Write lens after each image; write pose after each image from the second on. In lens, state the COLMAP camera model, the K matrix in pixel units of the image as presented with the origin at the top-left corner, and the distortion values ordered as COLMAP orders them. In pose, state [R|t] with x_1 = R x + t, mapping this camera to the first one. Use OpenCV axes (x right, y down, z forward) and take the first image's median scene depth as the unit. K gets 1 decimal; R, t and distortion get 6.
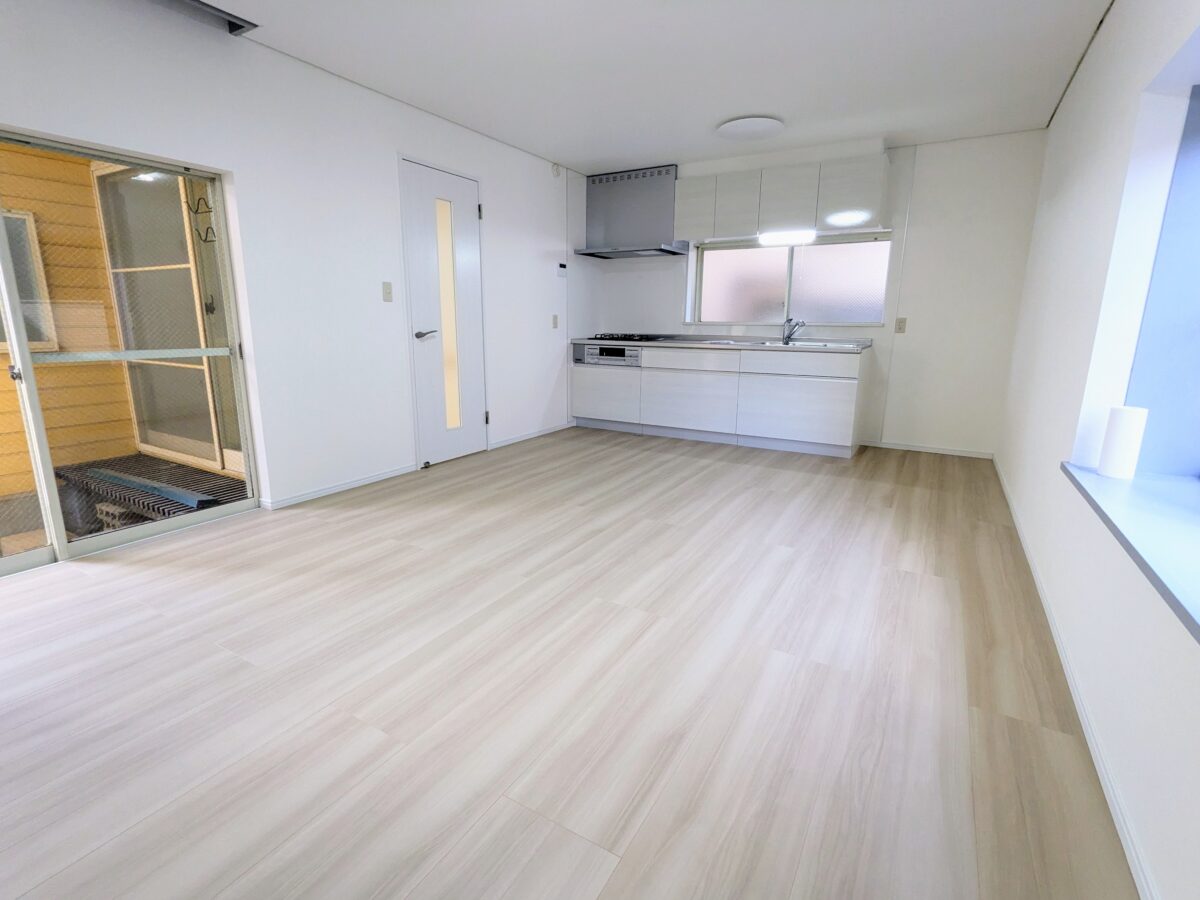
lens RADIAL K [[579.9, 0, 597.1], [0, 579.9, 448.9], [0, 0, 1]] dist [-0.000827, -0.000071]
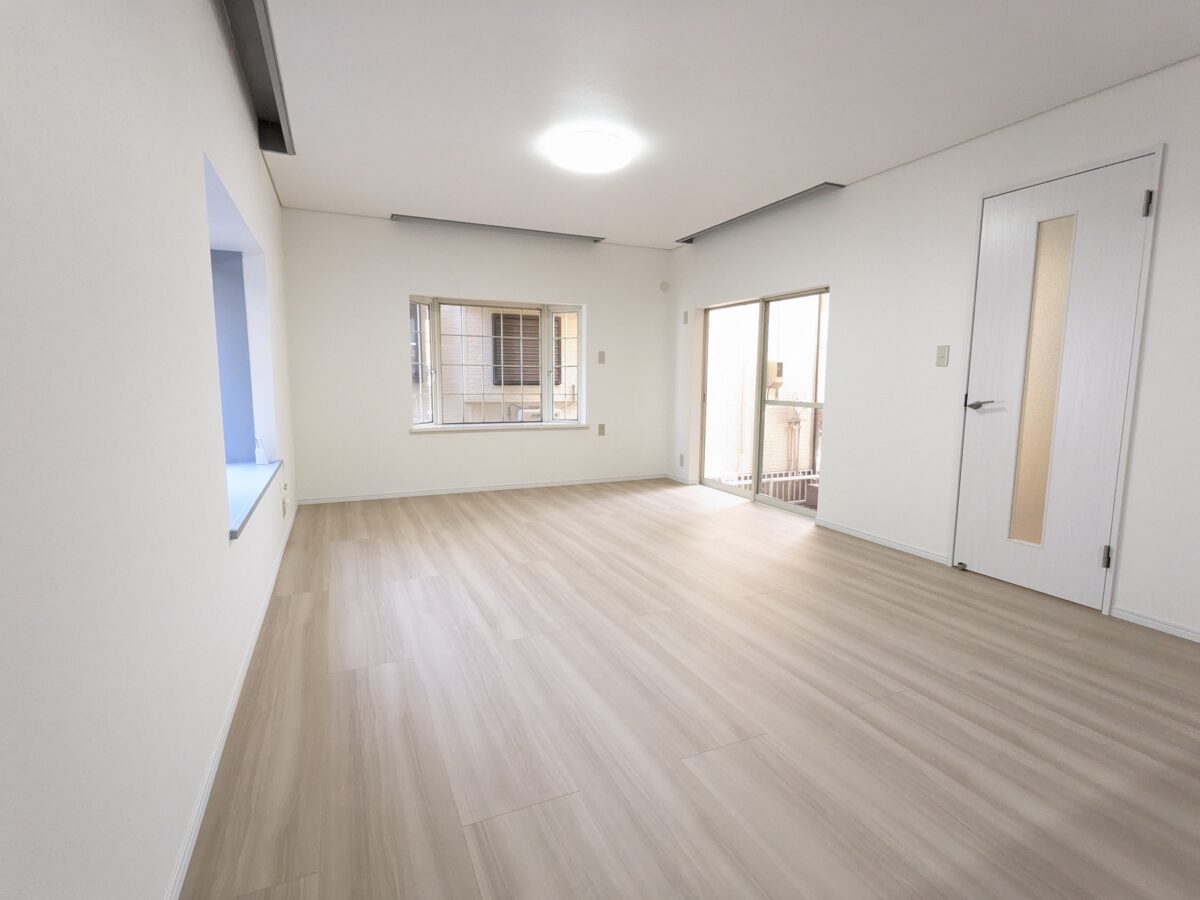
lens RADIAL K [[579.9, 0, 597.1], [0, 579.9, 448.9], [0, 0, 1]] dist [-0.000827, -0.000071]
pose [[-0.579028, 0.087182, -0.810633, 0.938451], [-0.190627, 0.952231, 0.238573, -0.331072], [0.792709, 0.292669, -0.534749, 1.482654]]
